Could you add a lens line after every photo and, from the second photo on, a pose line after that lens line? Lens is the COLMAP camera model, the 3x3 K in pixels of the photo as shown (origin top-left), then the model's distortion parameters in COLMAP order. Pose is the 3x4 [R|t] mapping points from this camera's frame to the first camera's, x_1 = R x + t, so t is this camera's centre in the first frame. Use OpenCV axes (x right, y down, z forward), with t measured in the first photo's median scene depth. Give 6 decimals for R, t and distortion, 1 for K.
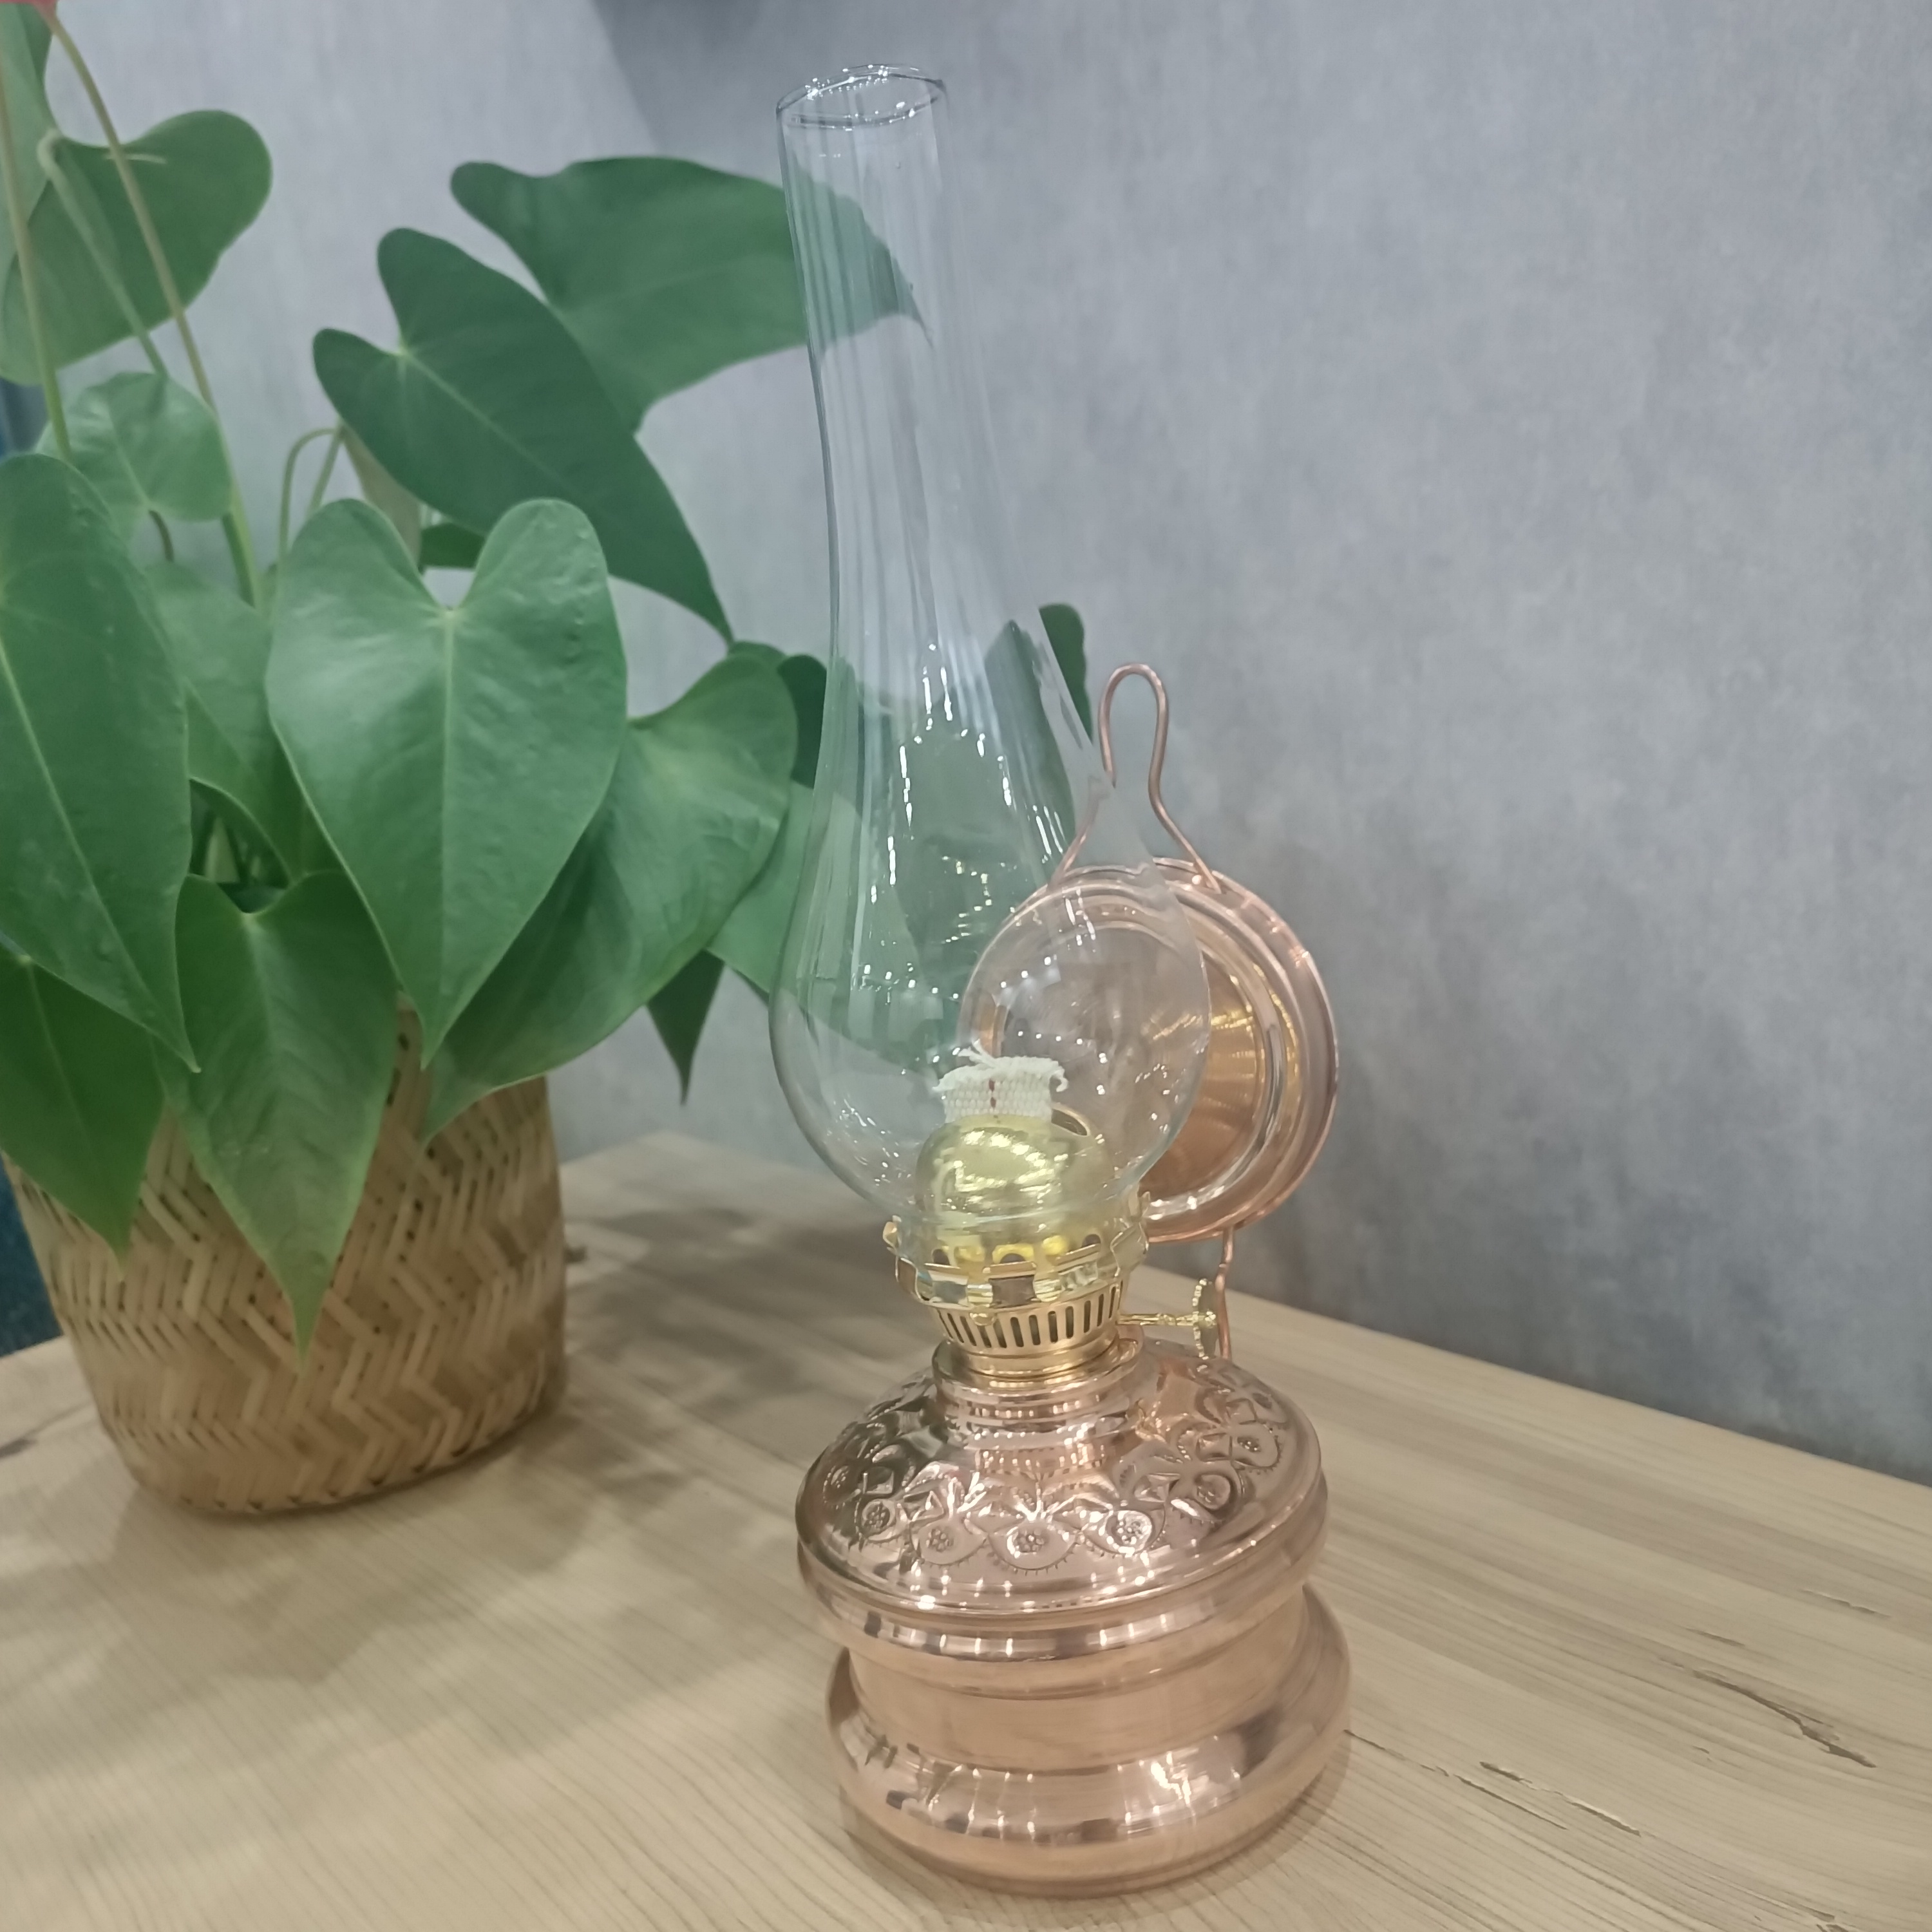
lens RADIAL K [[1957.6, 0, 964.7], [0, 1957.6, 960.2], [0, 0, 1]] dist [-0.002327, 0.000000]
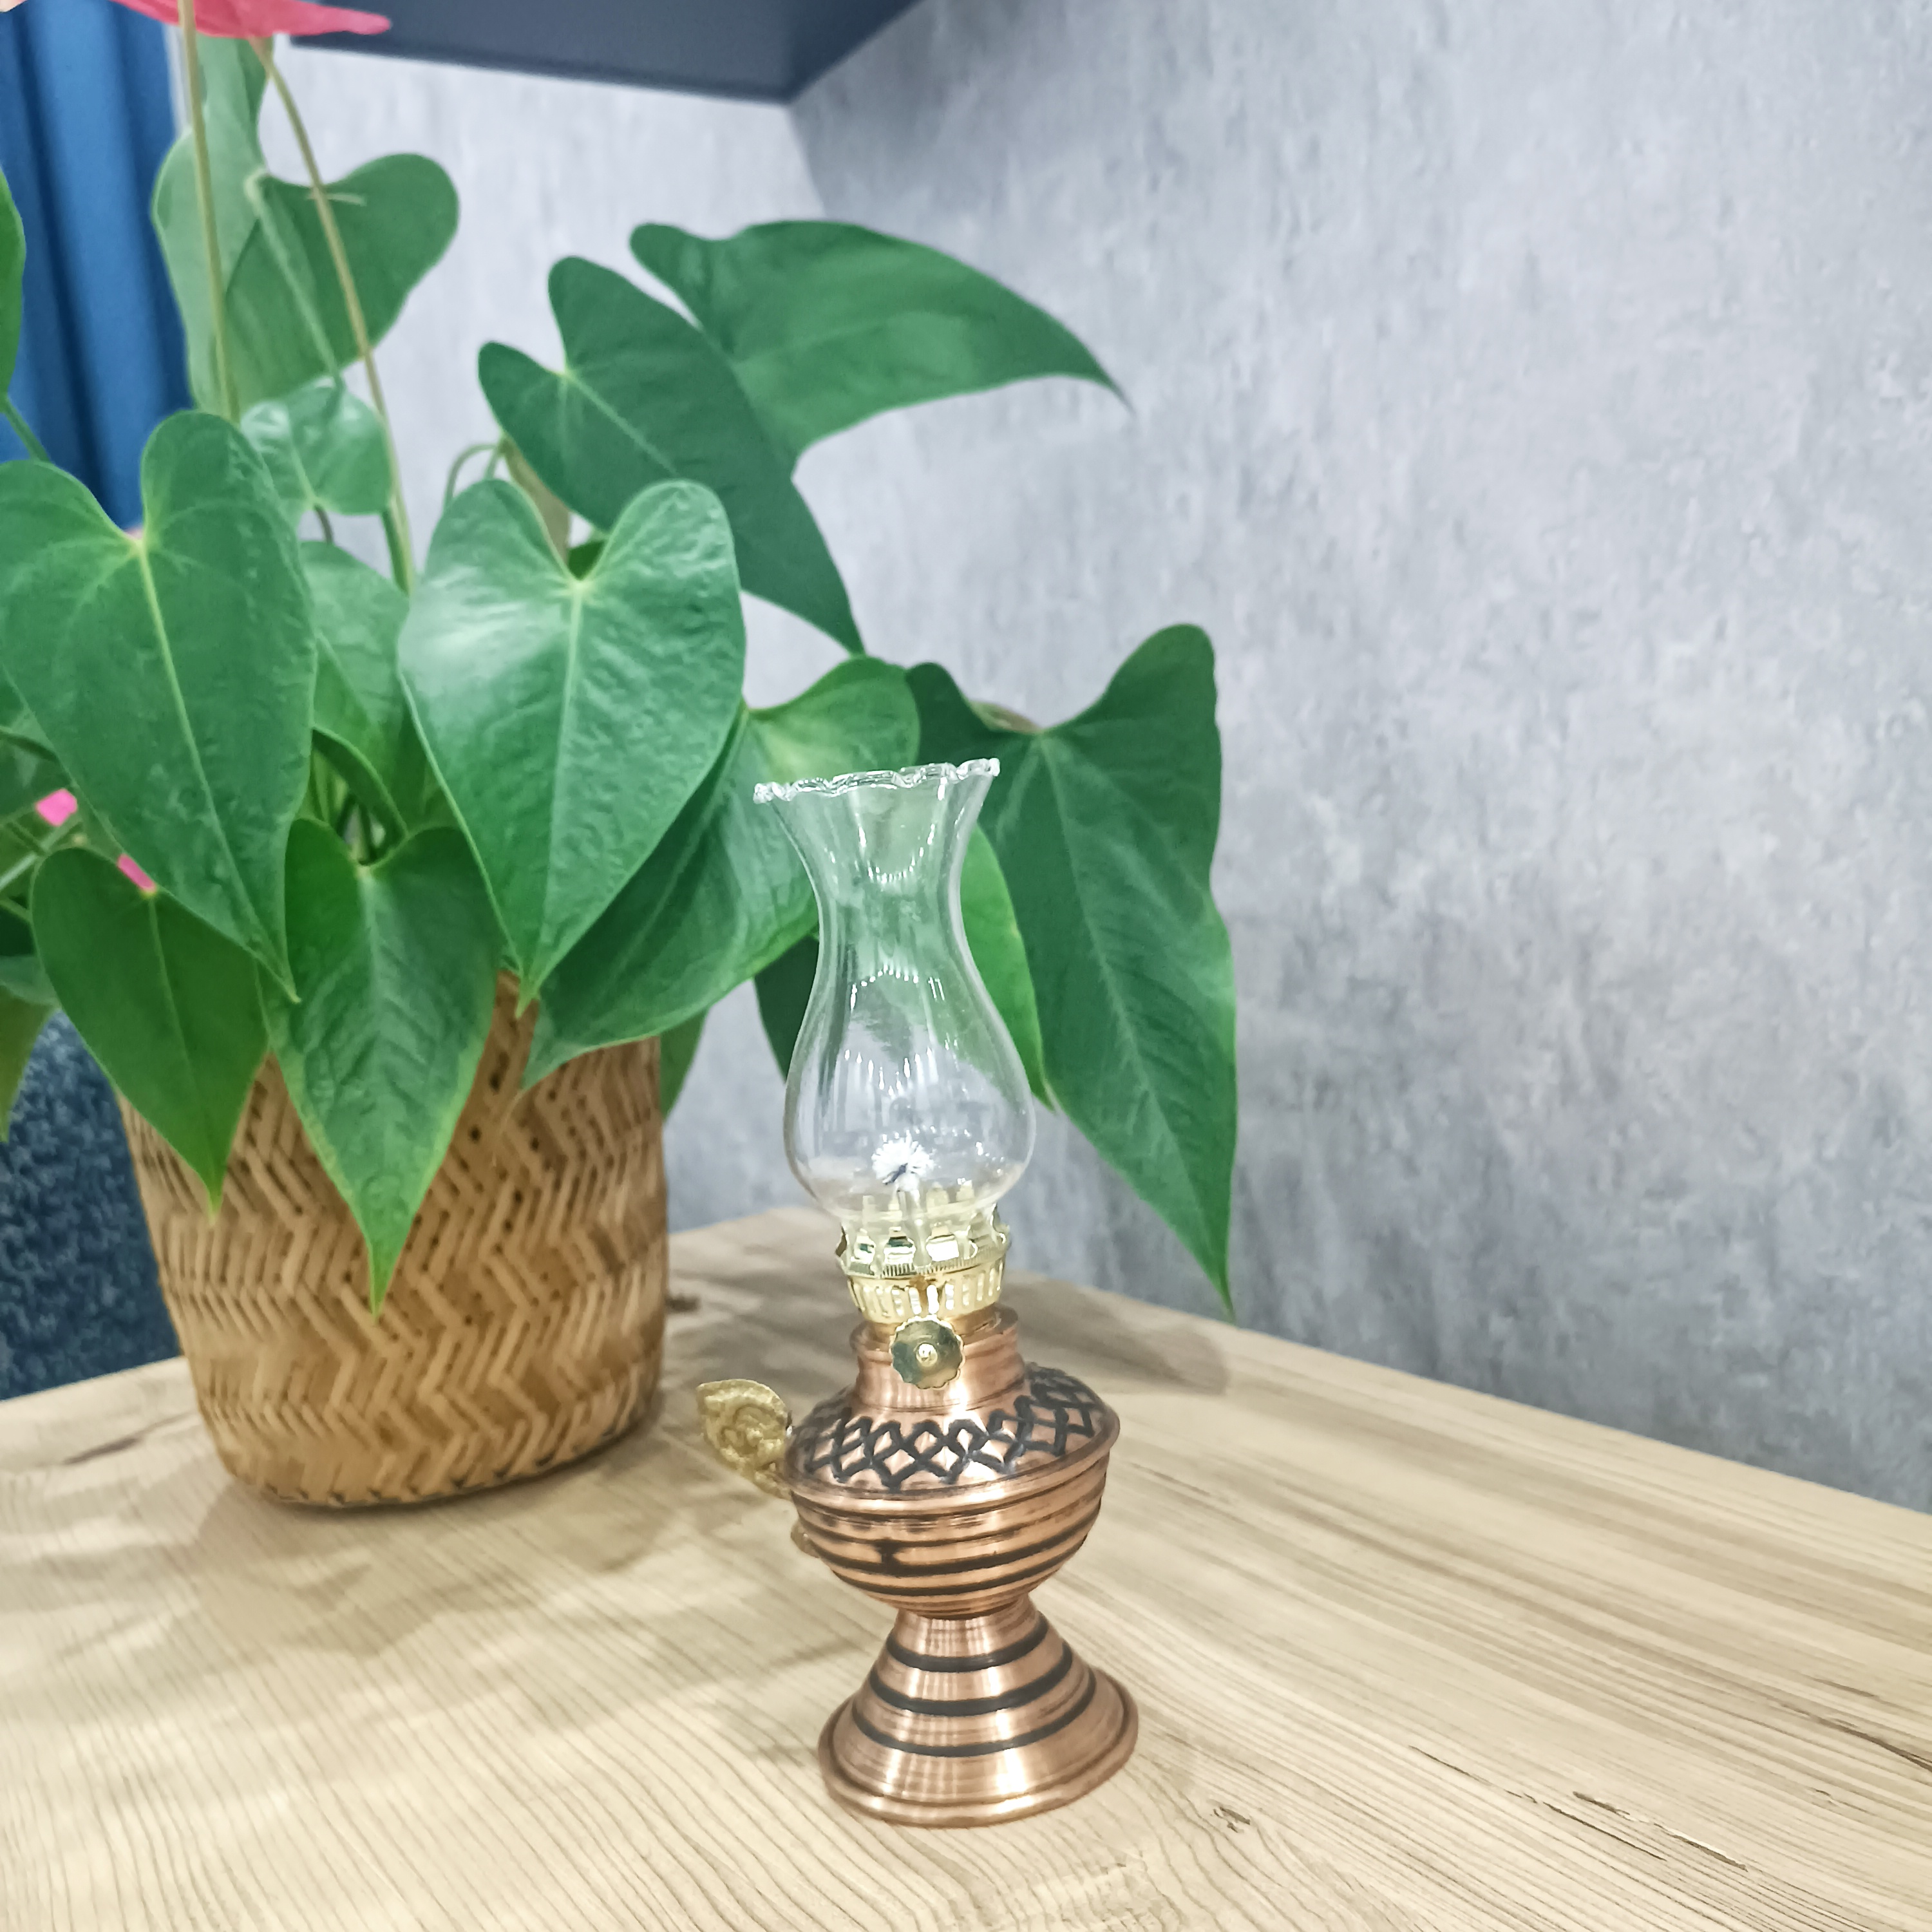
lens RADIAL K [[1957.6, 0, 971.2], [0, 1957.6, 950.4], [0, 0, 1]] dist [-0.002327, 0.000000]
pose [[0.994877, 0.041657, -0.092106, 0.036819], [-0.051008, 0.993514, -0.101626, 0.091017], [0.087275, 0.105804, 0.990550, 0.021195]]
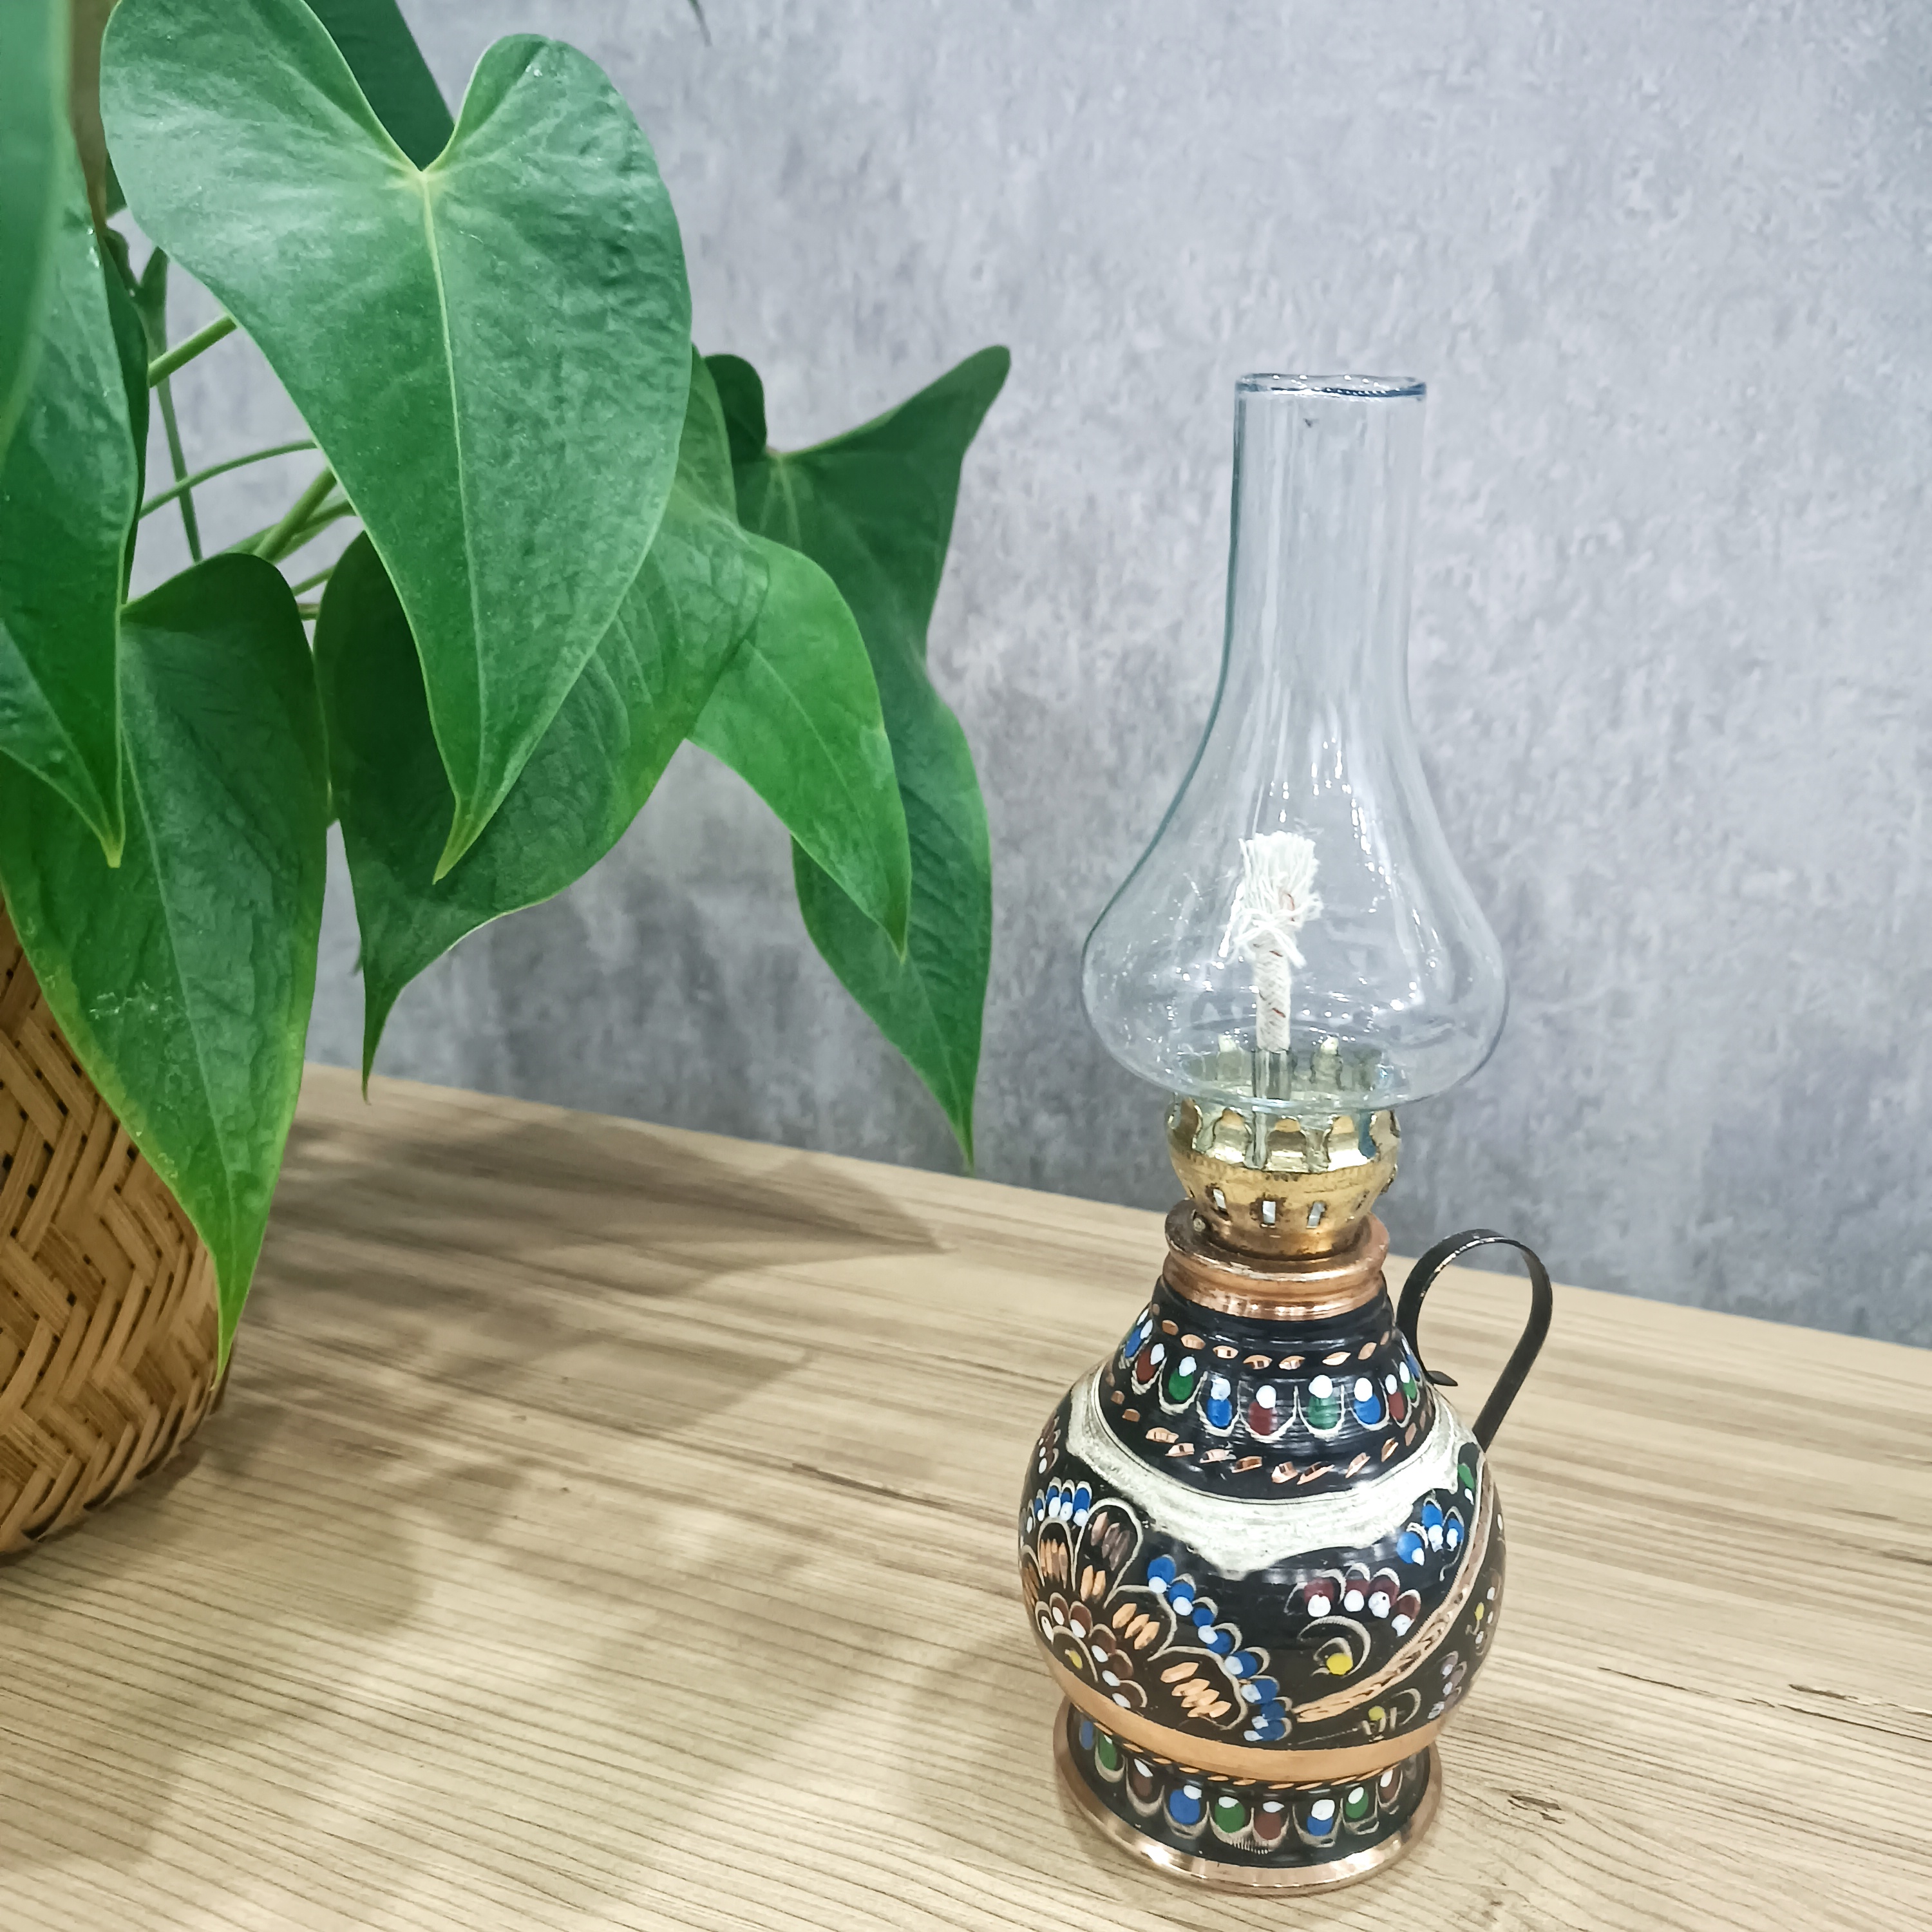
lens RADIAL K [[1957.6, 0, 985.5], [0, 1957.6, 947.4], [0, 0, 1]] dist [-0.002327, 0.000000]
pose [[0.875043, 0.016865, 0.483751, -0.352266], [-0.034055, 0.999061, 0.026770, 0.044831], [-0.482846, -0.039899, 0.874796, 0.291457]]
